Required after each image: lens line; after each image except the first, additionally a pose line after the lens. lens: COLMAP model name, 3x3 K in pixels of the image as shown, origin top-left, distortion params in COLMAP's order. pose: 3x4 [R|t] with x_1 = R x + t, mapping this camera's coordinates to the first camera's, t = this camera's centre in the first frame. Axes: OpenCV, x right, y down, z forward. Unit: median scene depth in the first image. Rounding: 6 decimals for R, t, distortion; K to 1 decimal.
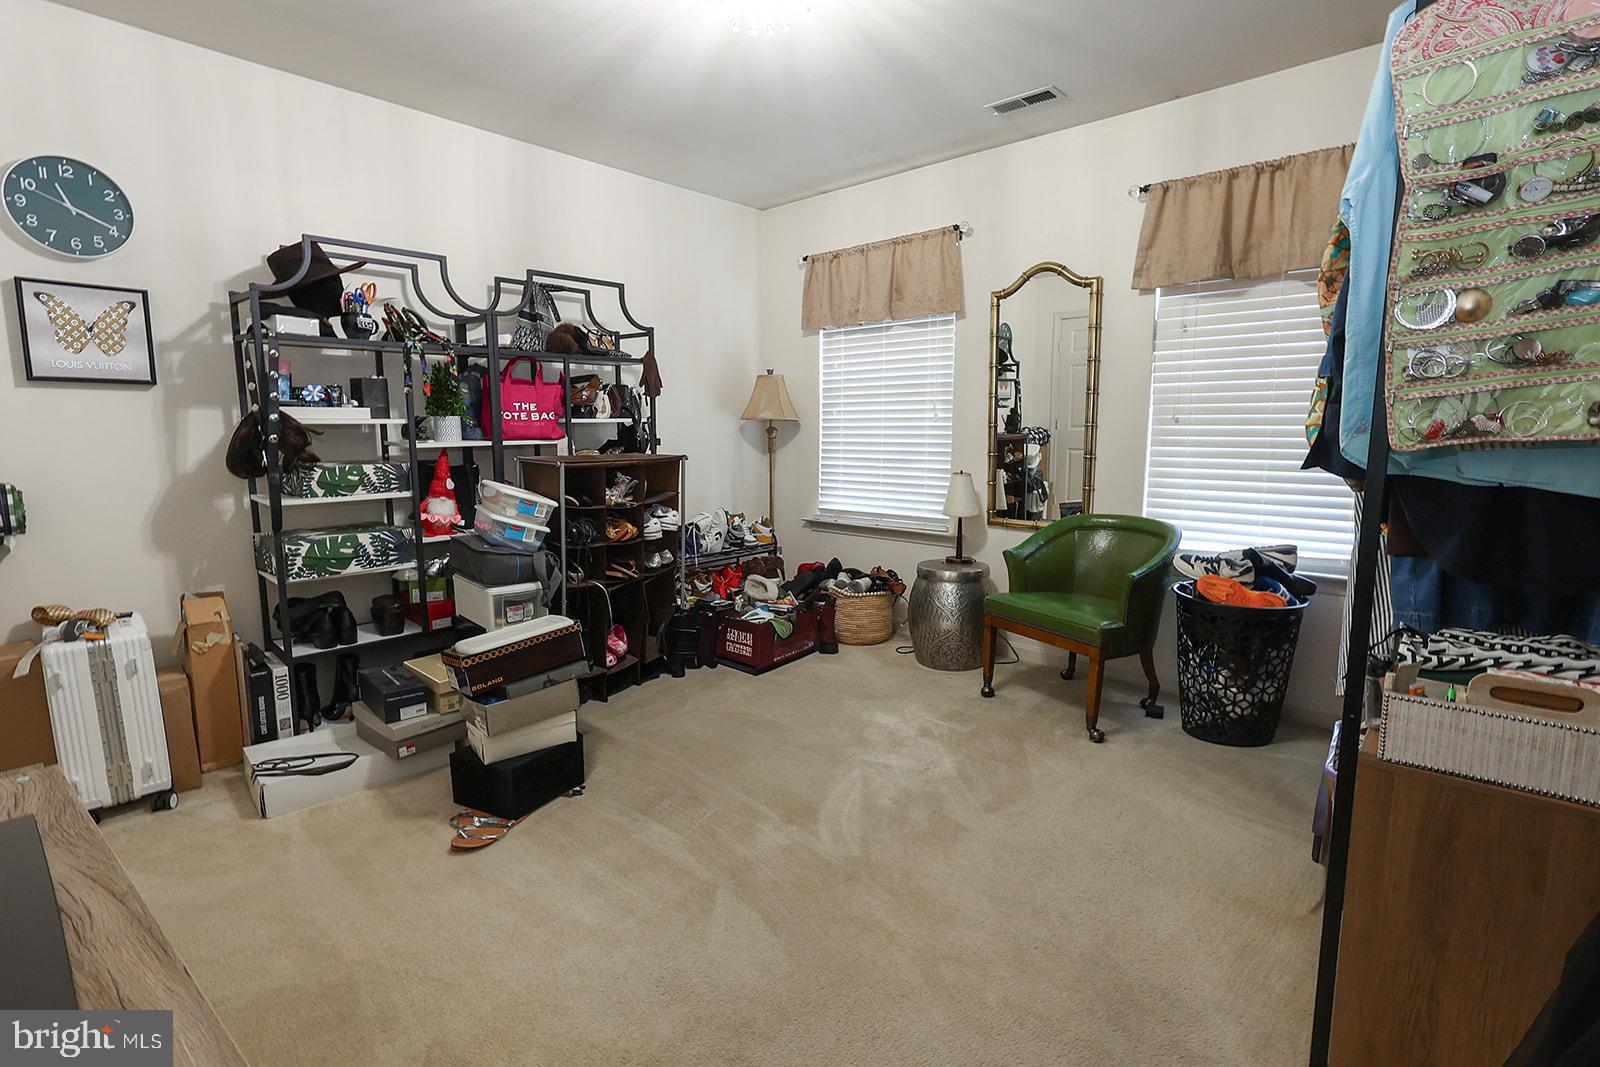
lens RADIAL K [[756.1, 0, 796.5], [0, 756.1, 528.4], [0, 0, 1]] dist [-0.002733, -0.000639]
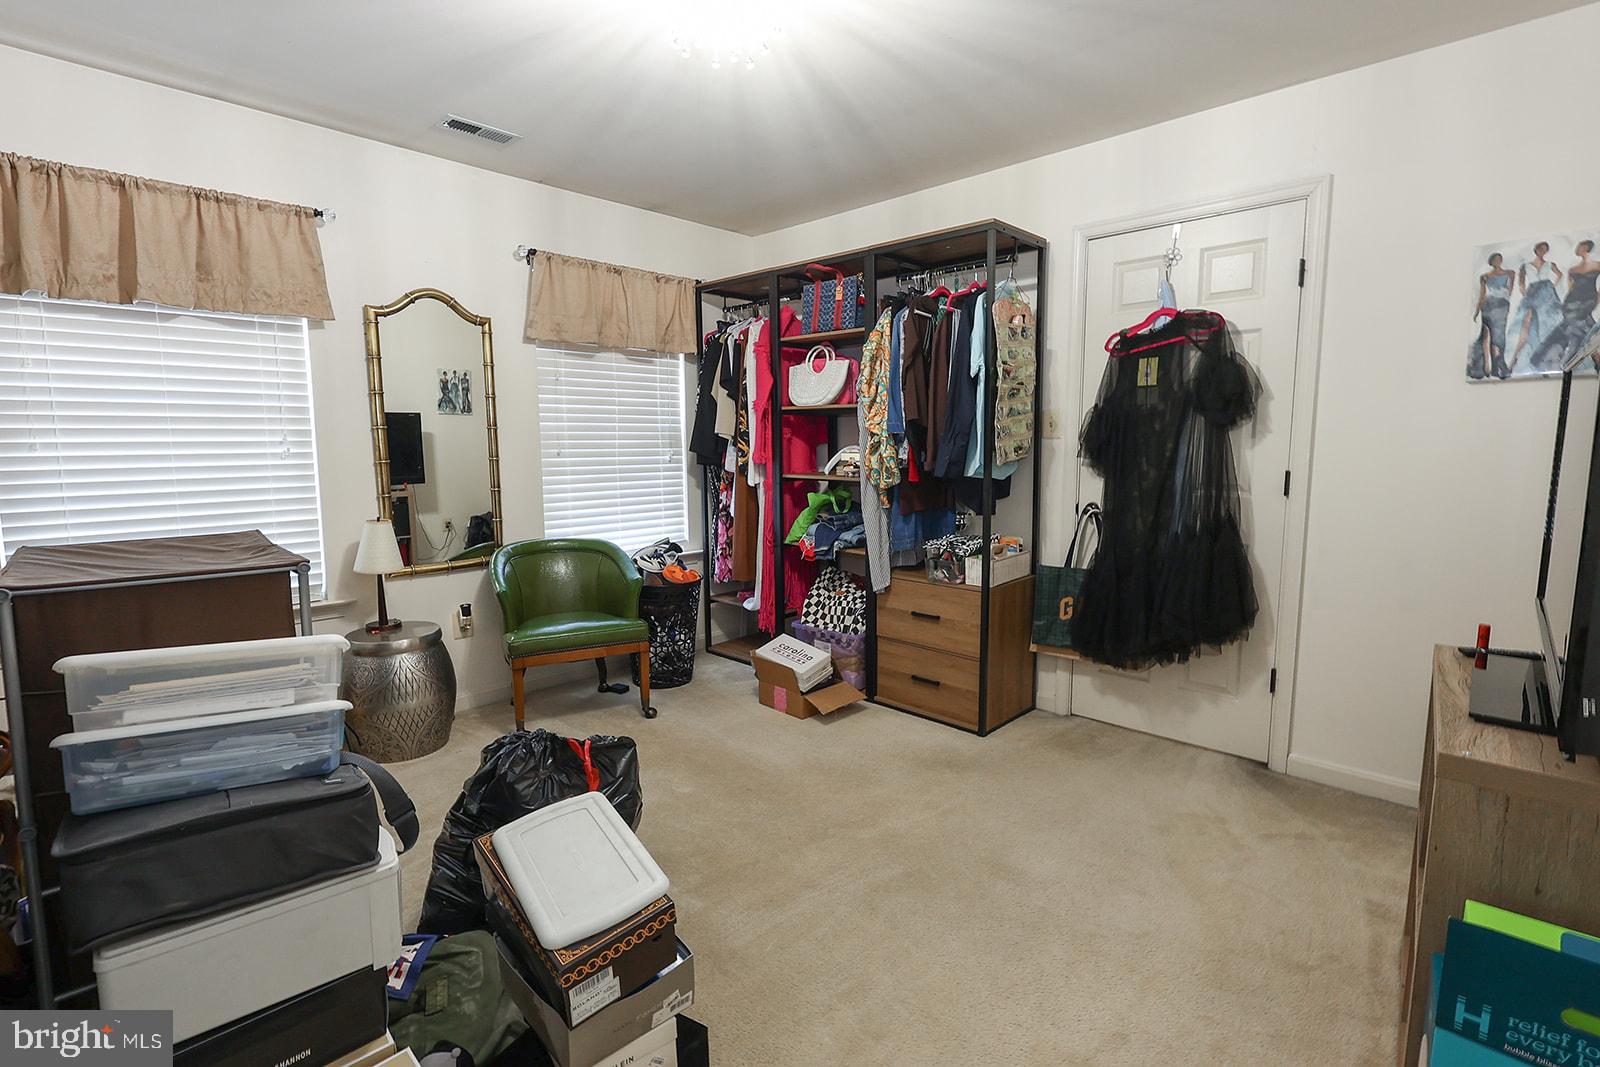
lens RADIAL K [[756.1, 0, 799.4], [0, 756.1, 531.4], [0, 0, 1]] dist [-0.002733, -0.000639]
pose [[0.023337, -0.110507, 0.993601, -1.026827], [0.142758, 0.984055, 0.106093, -0.142785], [-0.989483, 0.139368, 0.038741, 0.893811]]
